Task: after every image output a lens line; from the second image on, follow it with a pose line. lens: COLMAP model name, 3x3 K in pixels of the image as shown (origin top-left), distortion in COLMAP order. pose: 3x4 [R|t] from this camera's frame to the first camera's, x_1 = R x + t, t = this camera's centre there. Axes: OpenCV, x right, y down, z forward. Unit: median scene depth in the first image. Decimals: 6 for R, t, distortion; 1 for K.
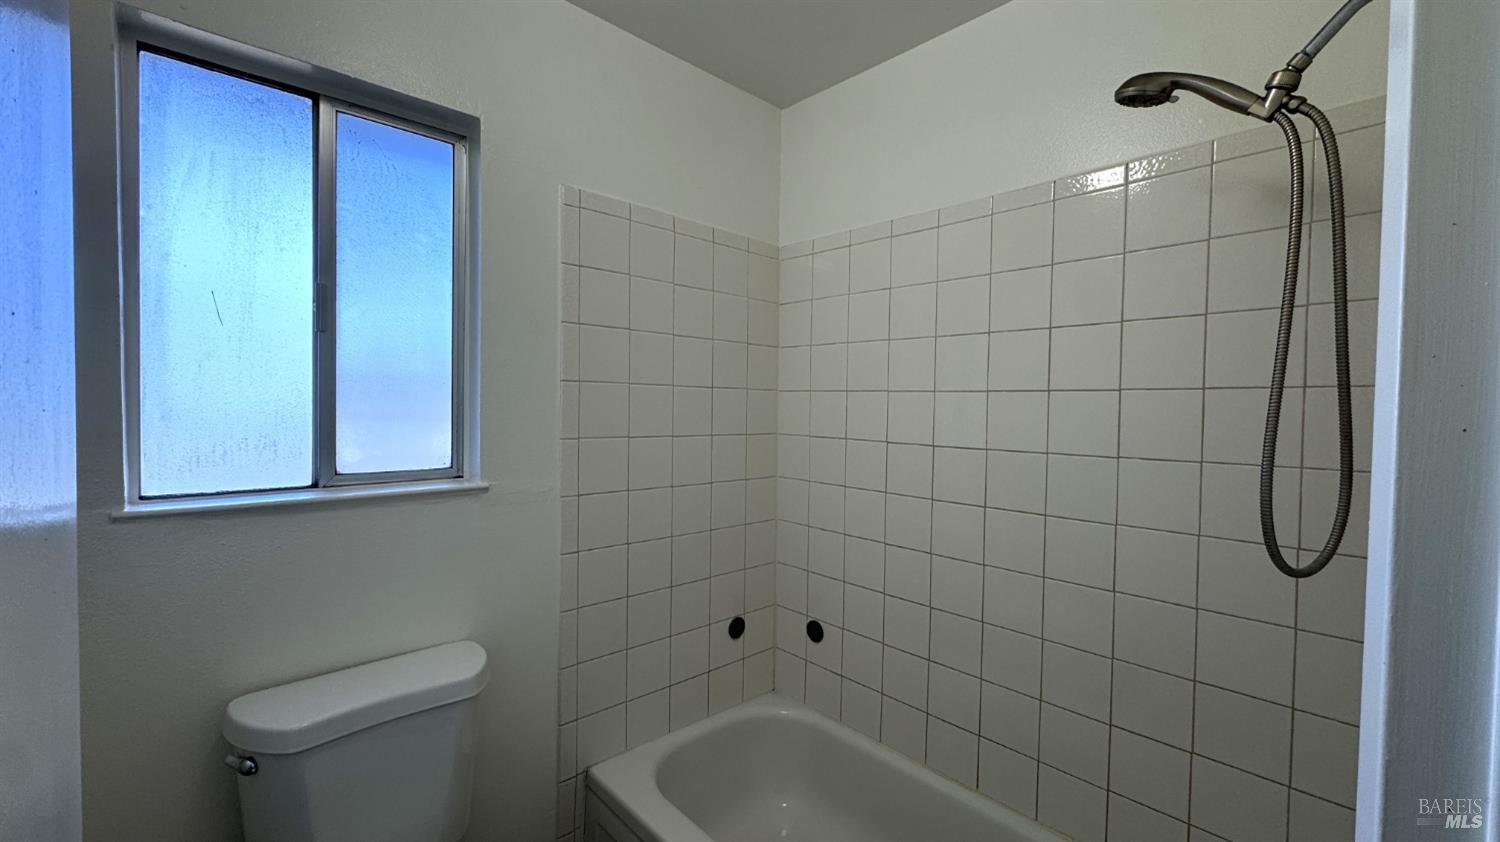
lens RADIAL K [[608.2, 0, 750.0], [0, 608.2, 421.0], [0, 0, 1]] dist [-0.001515, -0.000308]
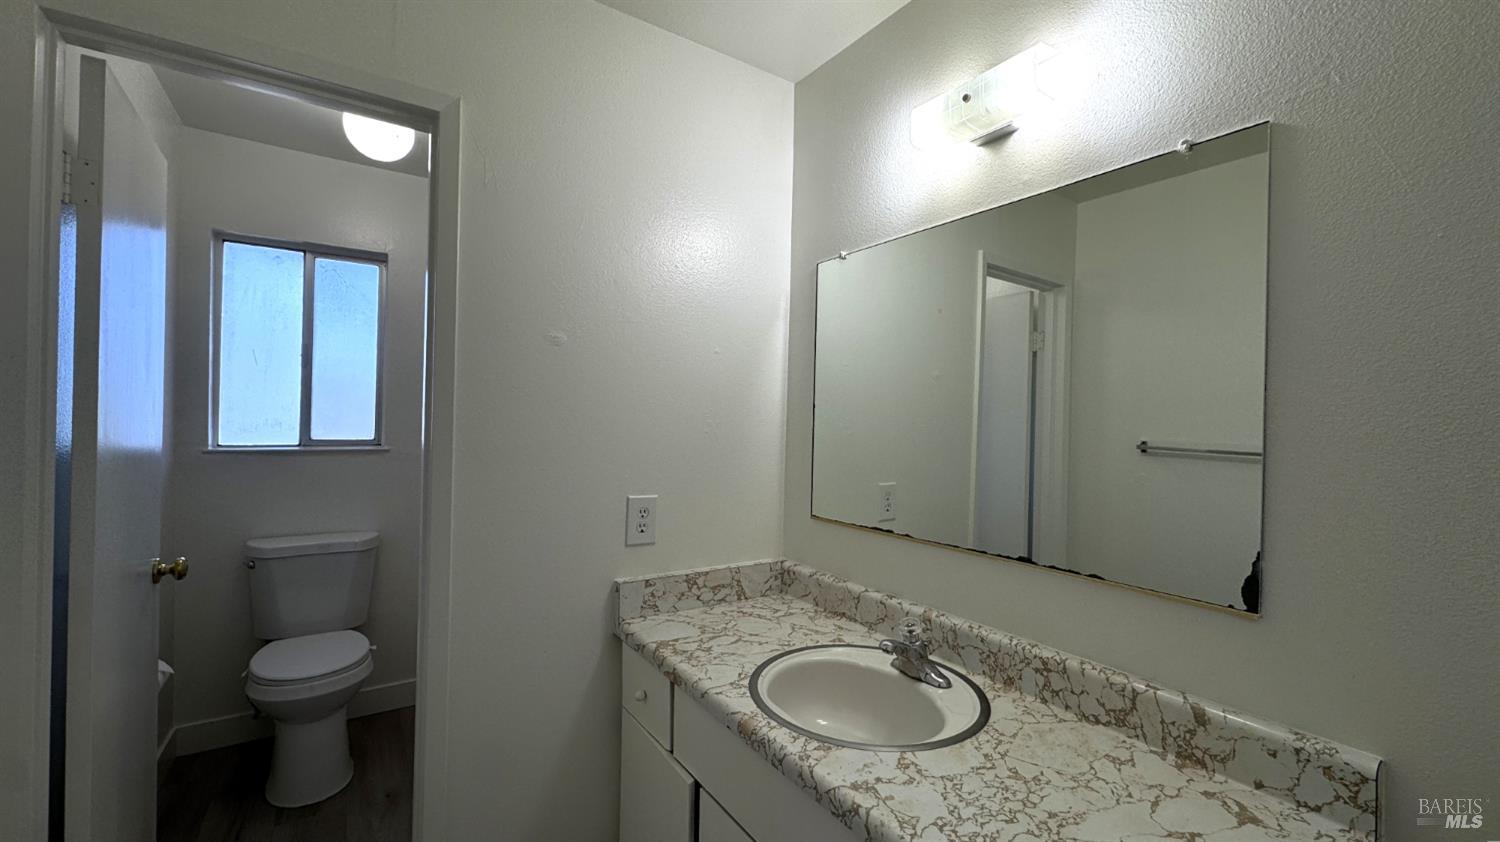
lens RADIAL K [[608.2, 0, 750.0], [0, 608.2, 421.0], [0, 0, 1]] dist [-0.001515, -0.000308]
pose [[0.988320, 0.007411, -0.152211, 1.043625], [-0.011053, 0.999672, -0.023098, 0.058393], [0.151990, 0.024511, 0.988078, -0.743986]]
